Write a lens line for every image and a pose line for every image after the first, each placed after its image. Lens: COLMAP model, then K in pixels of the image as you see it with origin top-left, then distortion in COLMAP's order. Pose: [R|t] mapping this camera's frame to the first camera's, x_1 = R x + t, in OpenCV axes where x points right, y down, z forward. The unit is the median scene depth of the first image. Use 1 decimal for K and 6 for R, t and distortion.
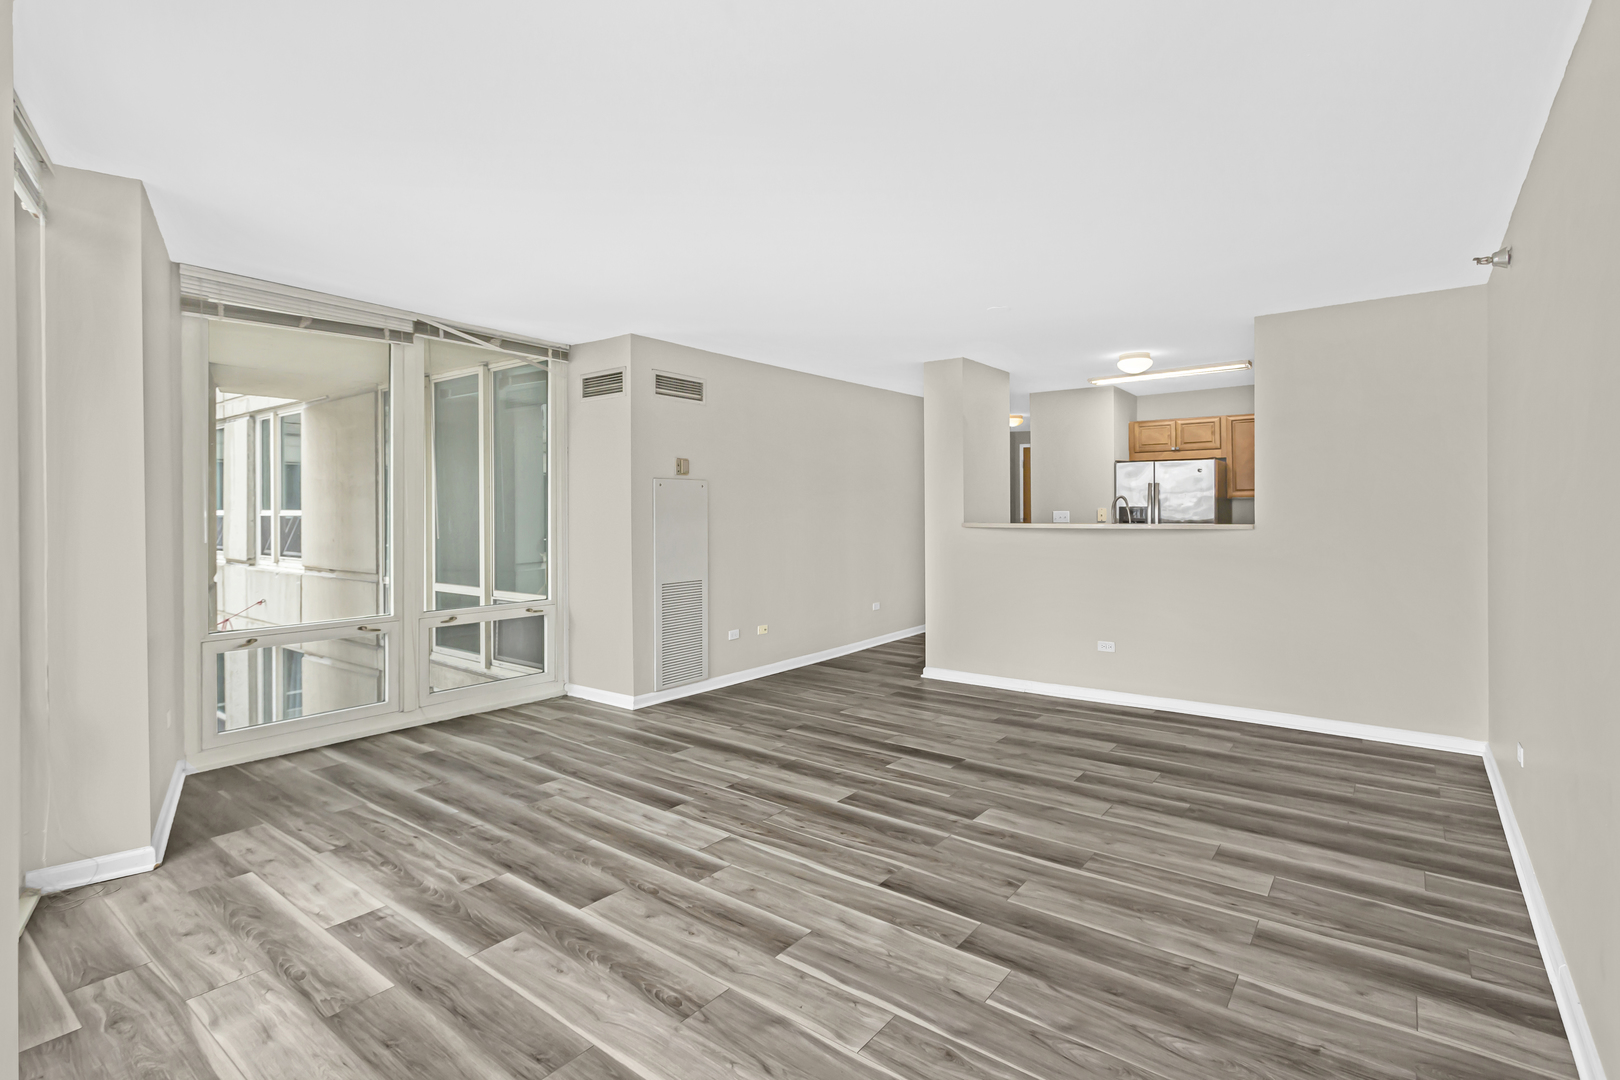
lens RADIAL K [[772.9, 0, 817.7], [0, 772.9, 525.3], [0, 0, 1]] dist [0.001208, 0.000958]
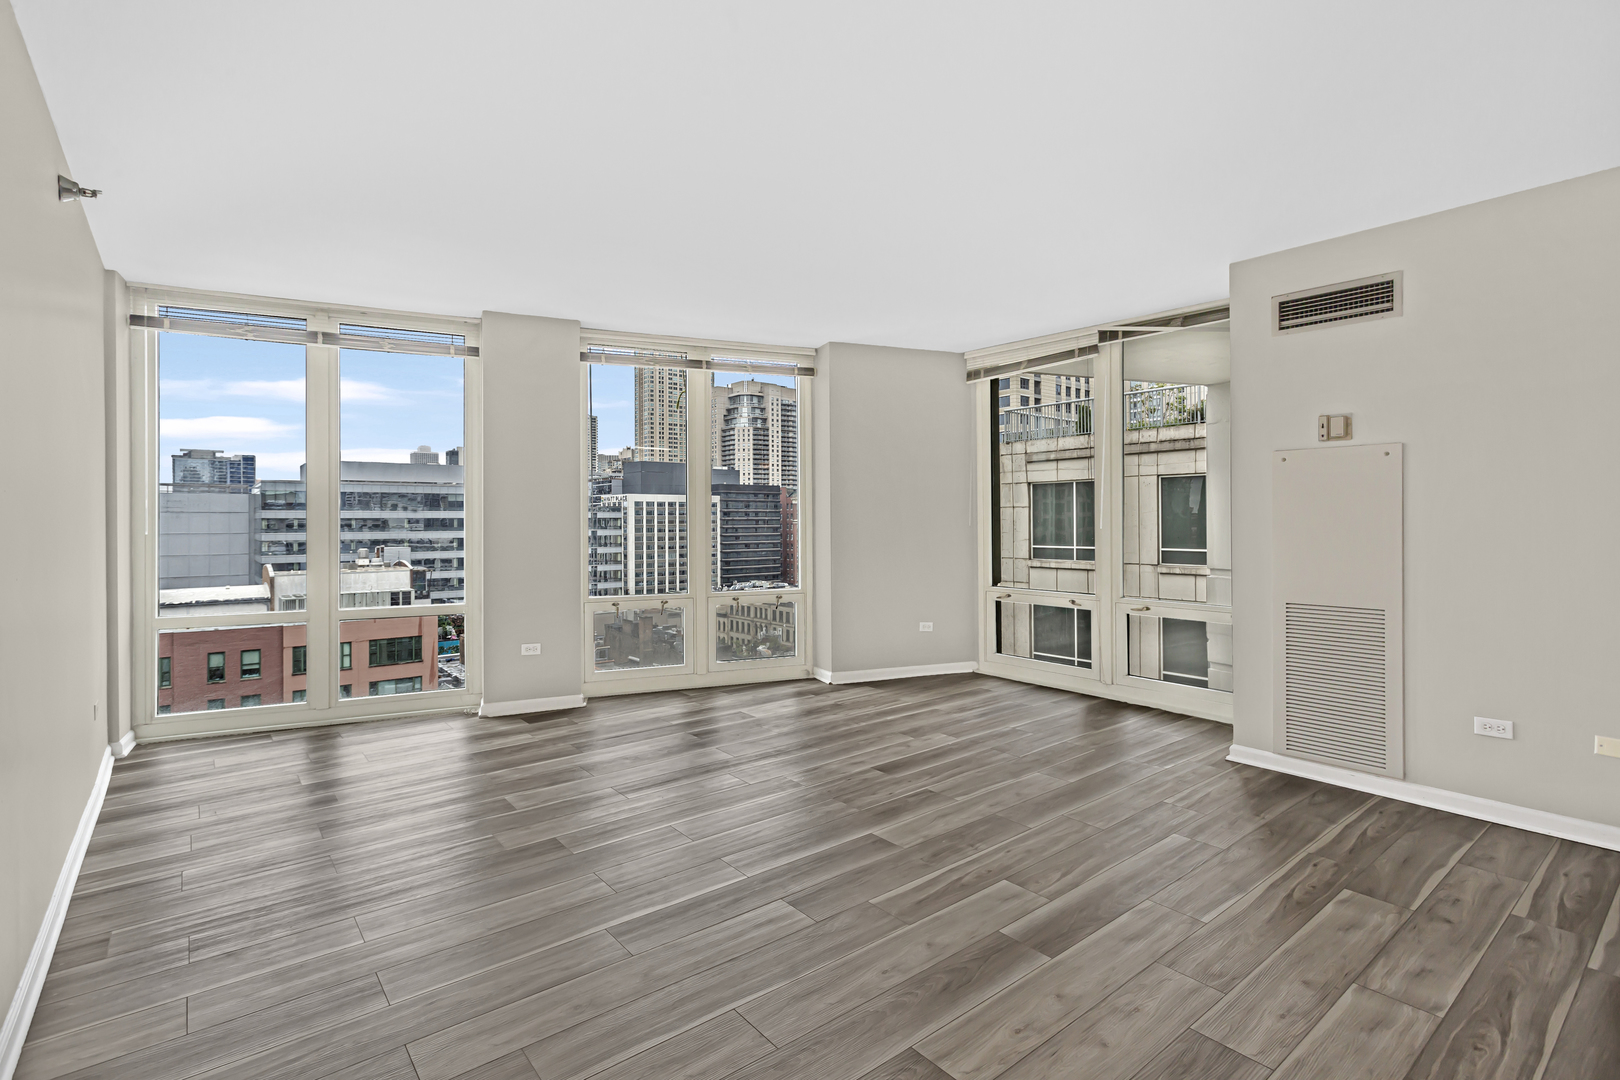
lens RADIAL K [[772.9, 0, 808.3], [0, 772.9, 528.0], [0, 0, 1]] dist [0.001208, 0.000958]
pose [[-0.243785, 0.014113, -0.969727, 0.924139], [-0.011628, 0.999780, 0.017473, 0.004018], [0.969760, 0.015536, -0.243567, 1.205126]]
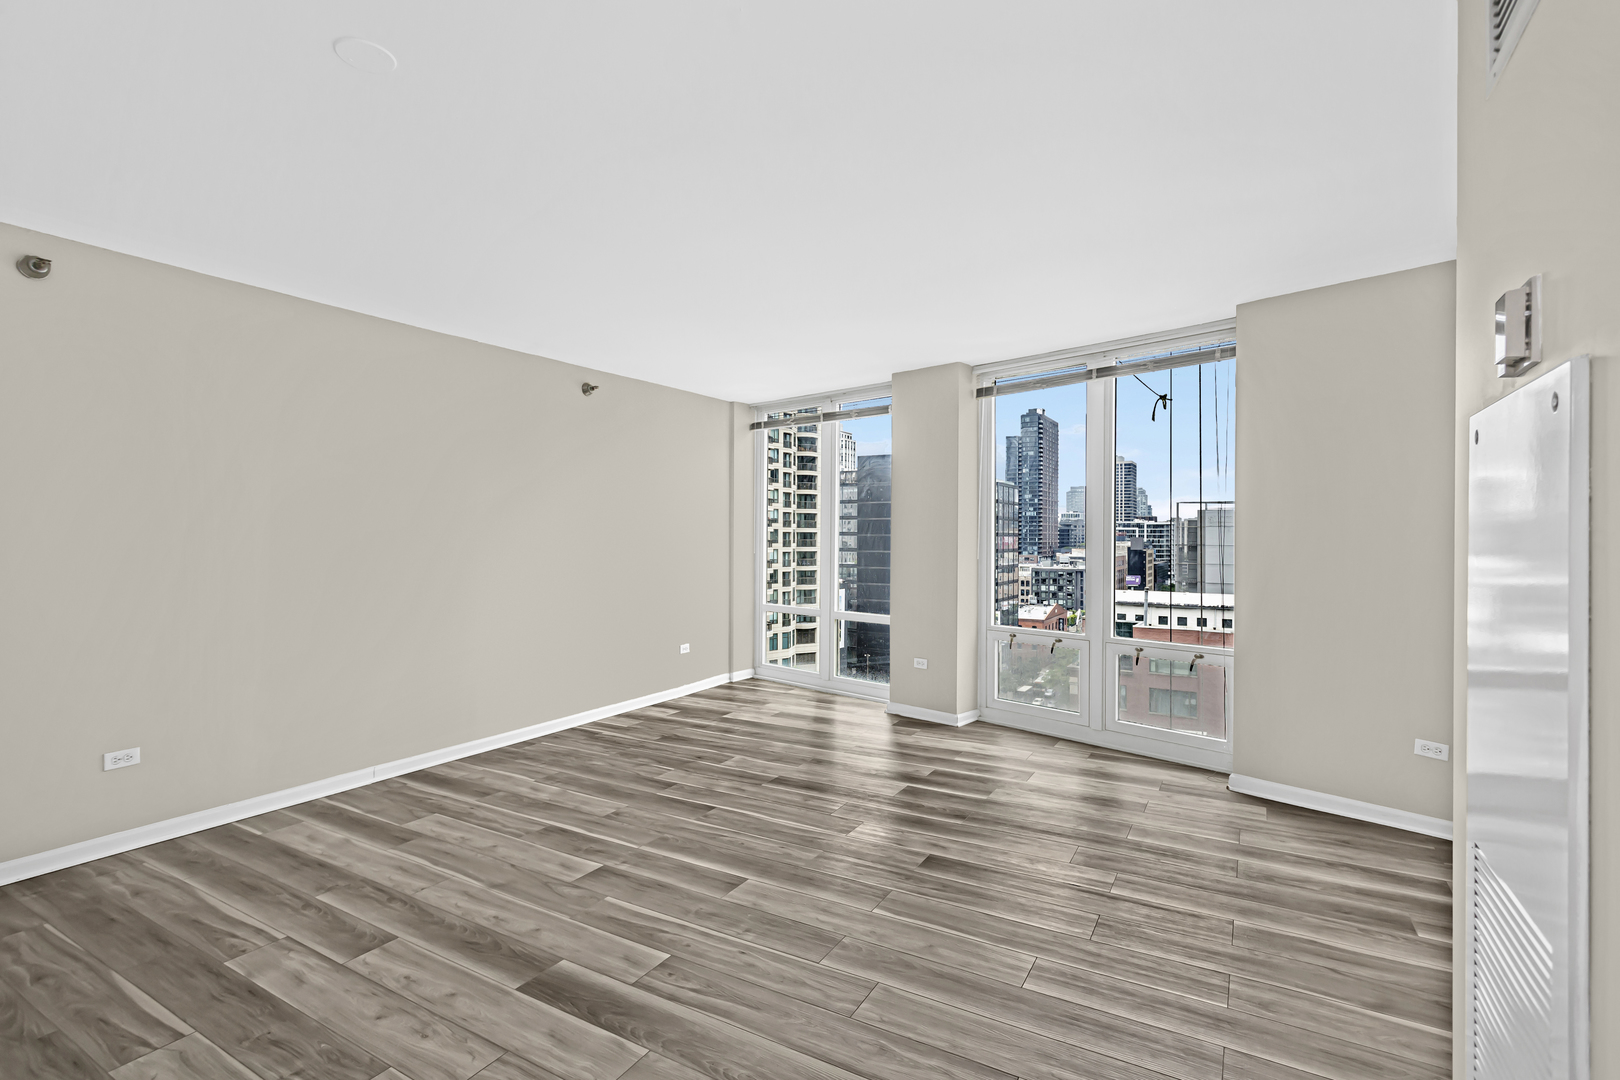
lens RADIAL K [[772.9, 0, 806.4], [0, 772.9, 532.4], [0, 0, 1]] dist [0.001208, 0.000958]
pose [[-0.993872, -0.001116, -0.110533, 0.059114], [-0.002794, 0.999883, 0.015026, -0.039525], [0.110503, 0.015243, -0.993759, 1.959963]]
